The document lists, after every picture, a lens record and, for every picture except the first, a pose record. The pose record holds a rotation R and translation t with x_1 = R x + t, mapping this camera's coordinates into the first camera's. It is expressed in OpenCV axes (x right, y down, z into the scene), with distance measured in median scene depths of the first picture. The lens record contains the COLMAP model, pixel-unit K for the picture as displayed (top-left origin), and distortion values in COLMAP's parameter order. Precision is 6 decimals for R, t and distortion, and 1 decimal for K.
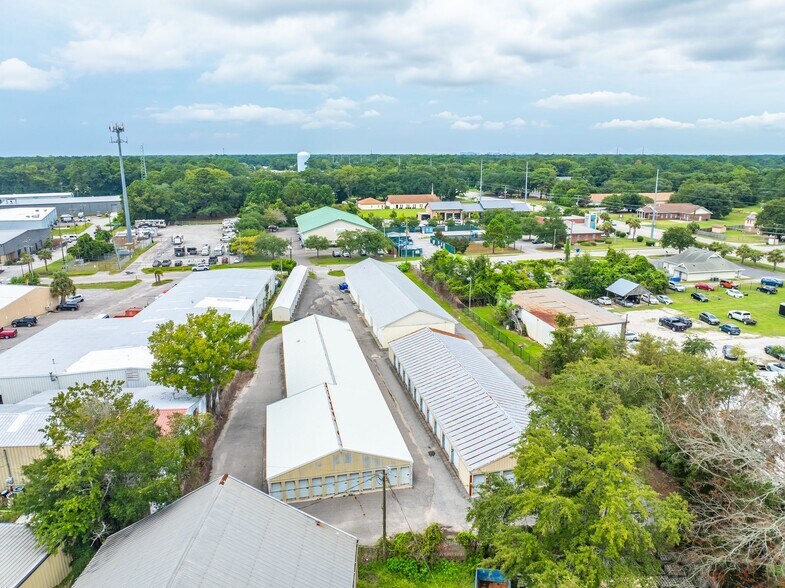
lens RADIAL K [[547.0, 0, 392.5], [0, 547.0, 294.0], [0, 0, 1]] dist [-0.042039, -0.003140]
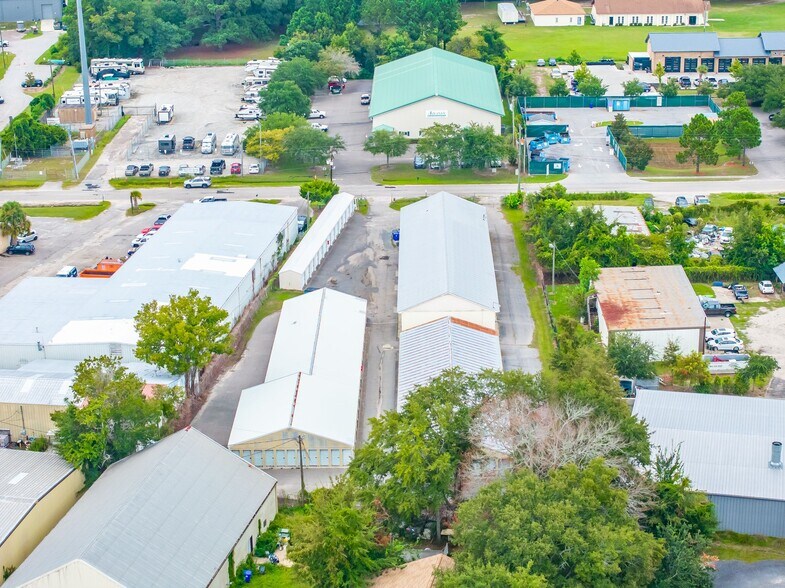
lens RADIAL K [[1572.4, 0, 392.5], [0, 1572.4, 294.0], [0, 0, 1]] dist [-0.297353, 2.493590]
pose [[0.972715, 0.065526, -0.222558, 0.413641], [-0.043143, 0.993642, 0.103990, -0.174909], [0.227957, -0.091551, 0.969358, -1.062527]]
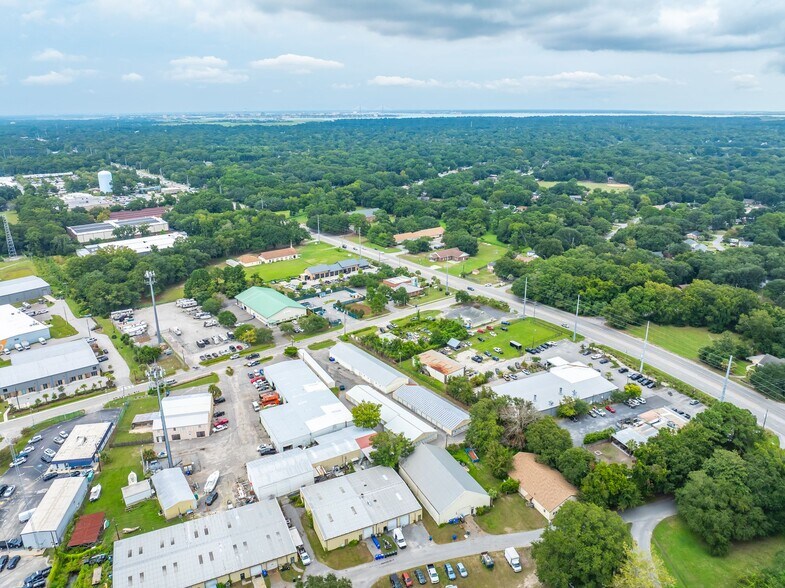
lens RADIAL K [[547.0, 0, 392.5], [0, 547.0, 294.0], [0, 0, 1]] dist [-0.042039, -0.003140]
pose [[0.903462, -0.138631, 0.405632, -0.854818], [0.106547, 0.989189, 0.100760, -0.550879], [-0.415215, -0.047814, 0.908466, -1.188156]]
